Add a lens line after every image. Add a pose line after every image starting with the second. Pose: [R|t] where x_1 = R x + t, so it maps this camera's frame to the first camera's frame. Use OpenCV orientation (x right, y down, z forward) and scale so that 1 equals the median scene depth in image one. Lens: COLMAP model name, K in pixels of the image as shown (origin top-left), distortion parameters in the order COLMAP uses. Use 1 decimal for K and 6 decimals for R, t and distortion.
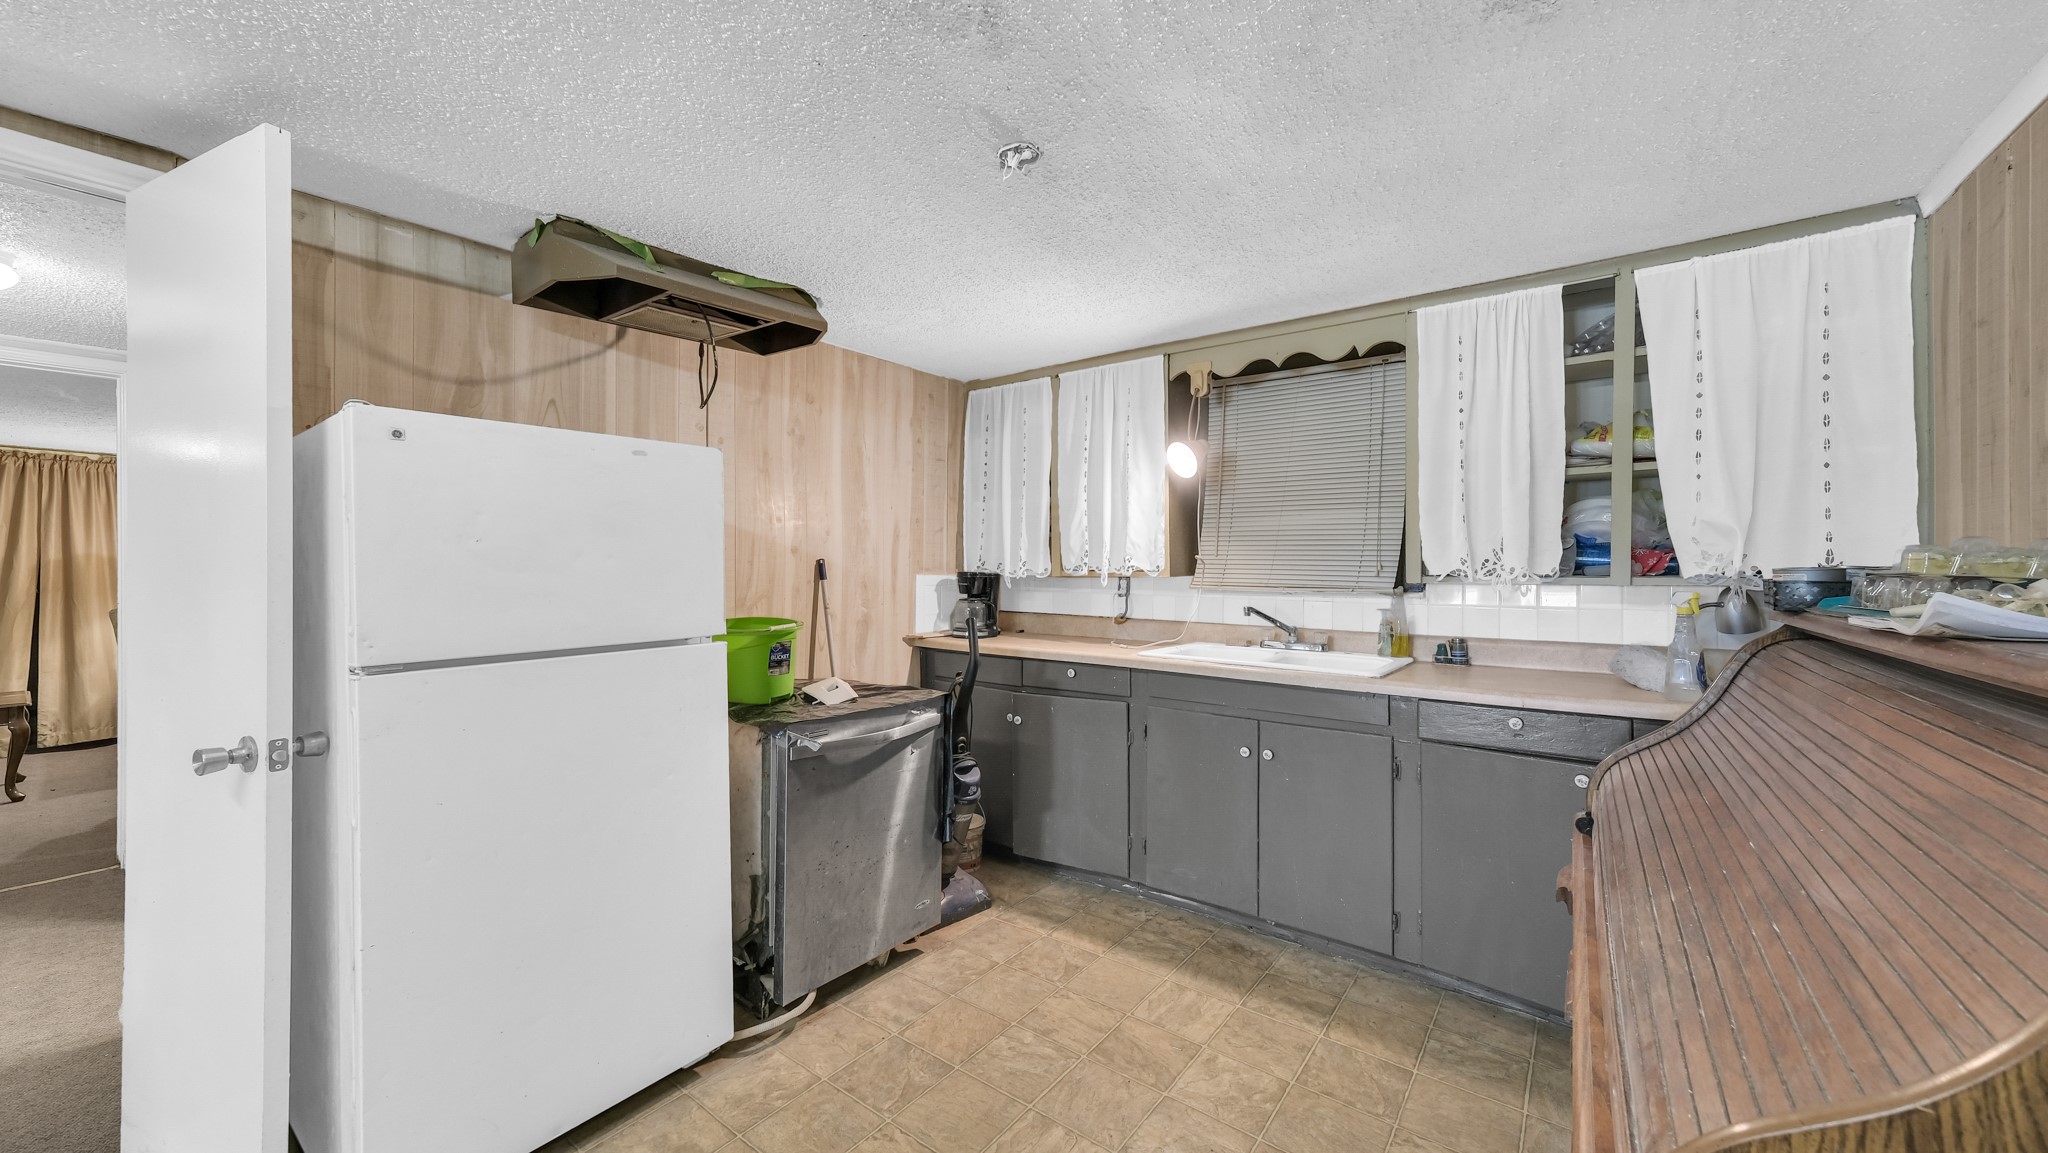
lens RADIAL K [[771.4, 0, 1024.6], [0, 771.4, 567.2], [0, 0, 1]] dist [0.008890, 0.000526]
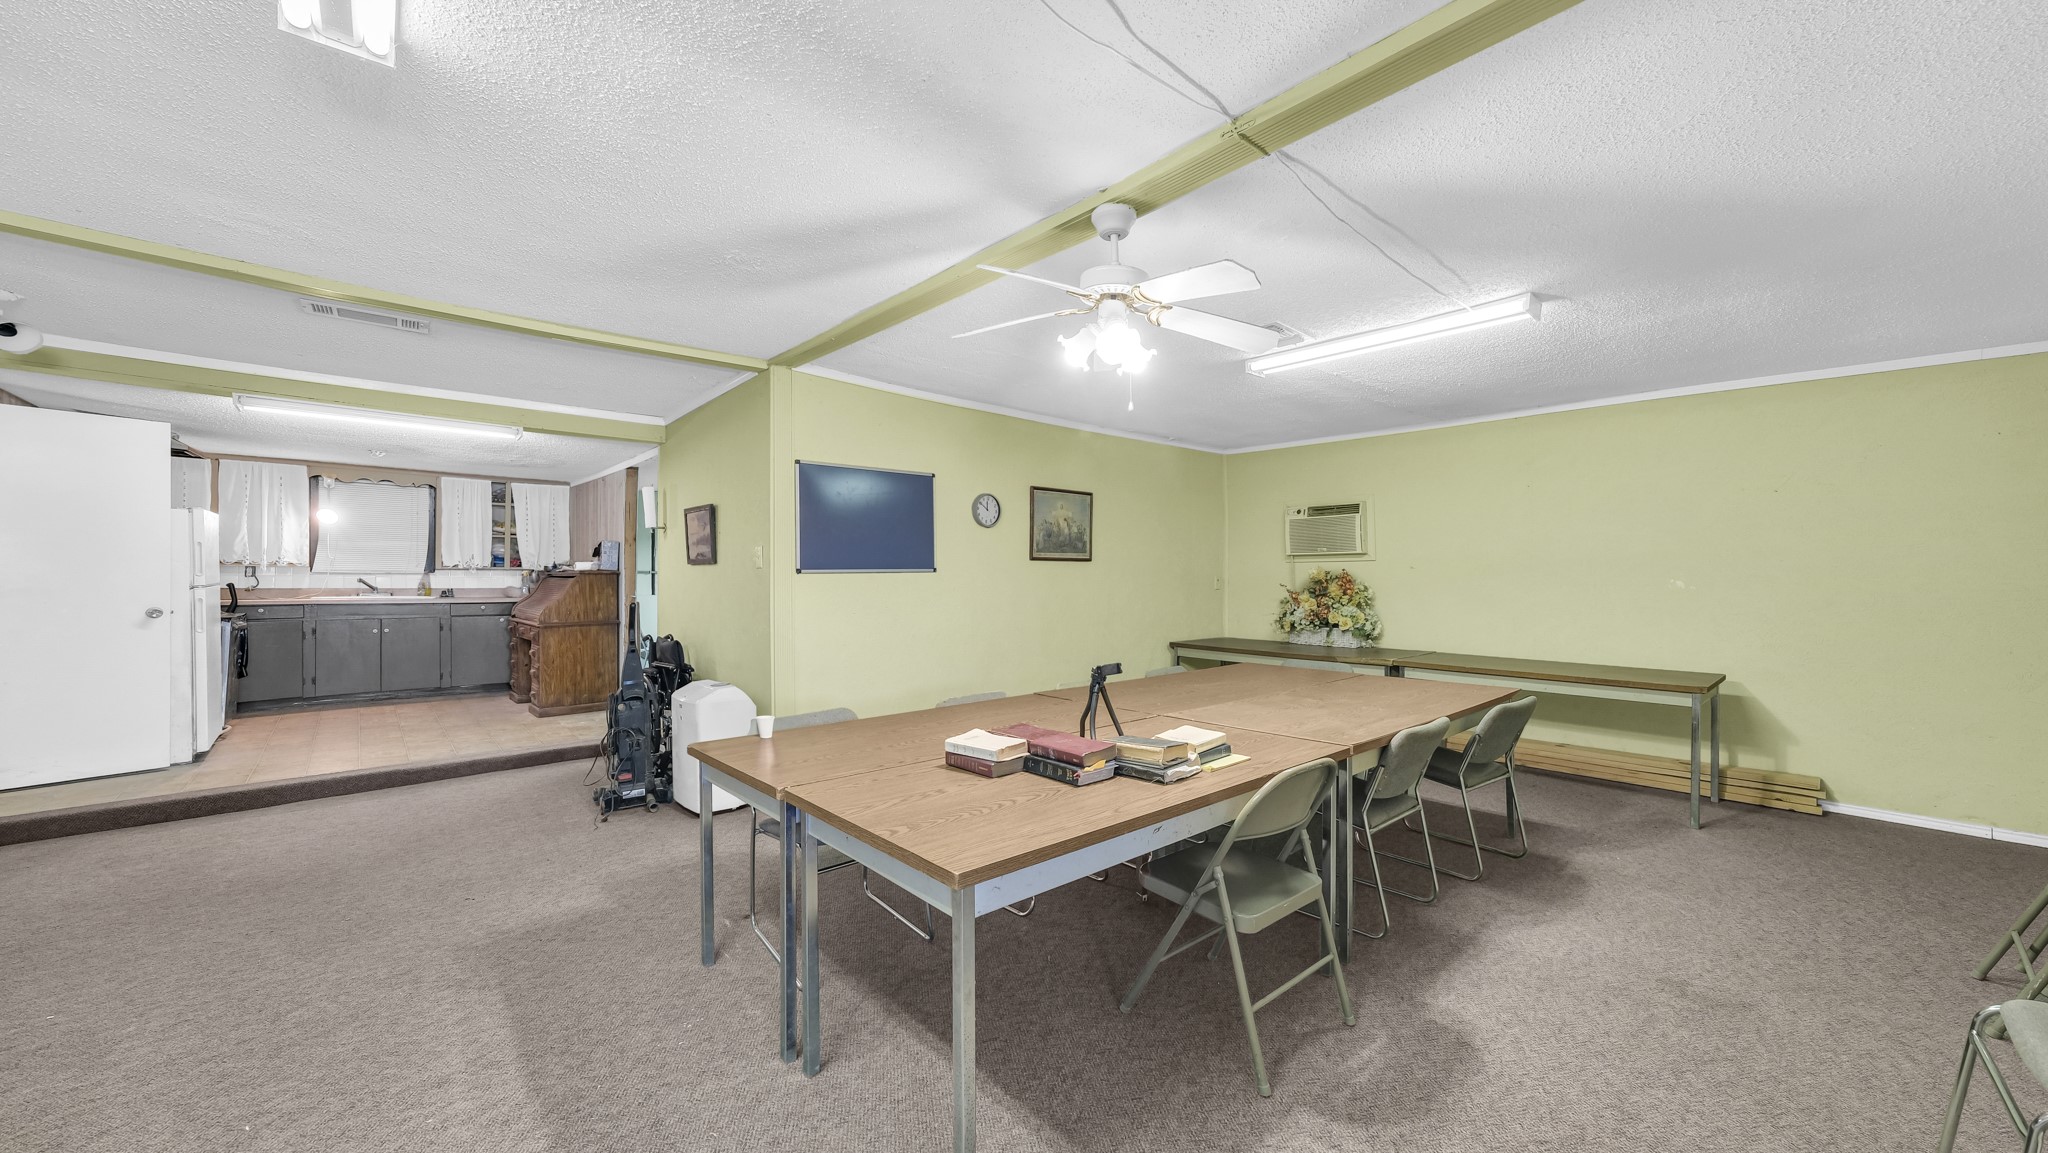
lens RADIAL K [[710.6, 0, 1017.3], [0, 710.6, 578.8], [0, 0, 1]] dist [-0.000036, 0.002108]
pose [[0.183384, -0.000588, 0.983041, -1.960321], [-0.003421, 0.999993, 0.001236, 0.053593], [-0.983035, -0.003589, 0.183381, -1.852294]]
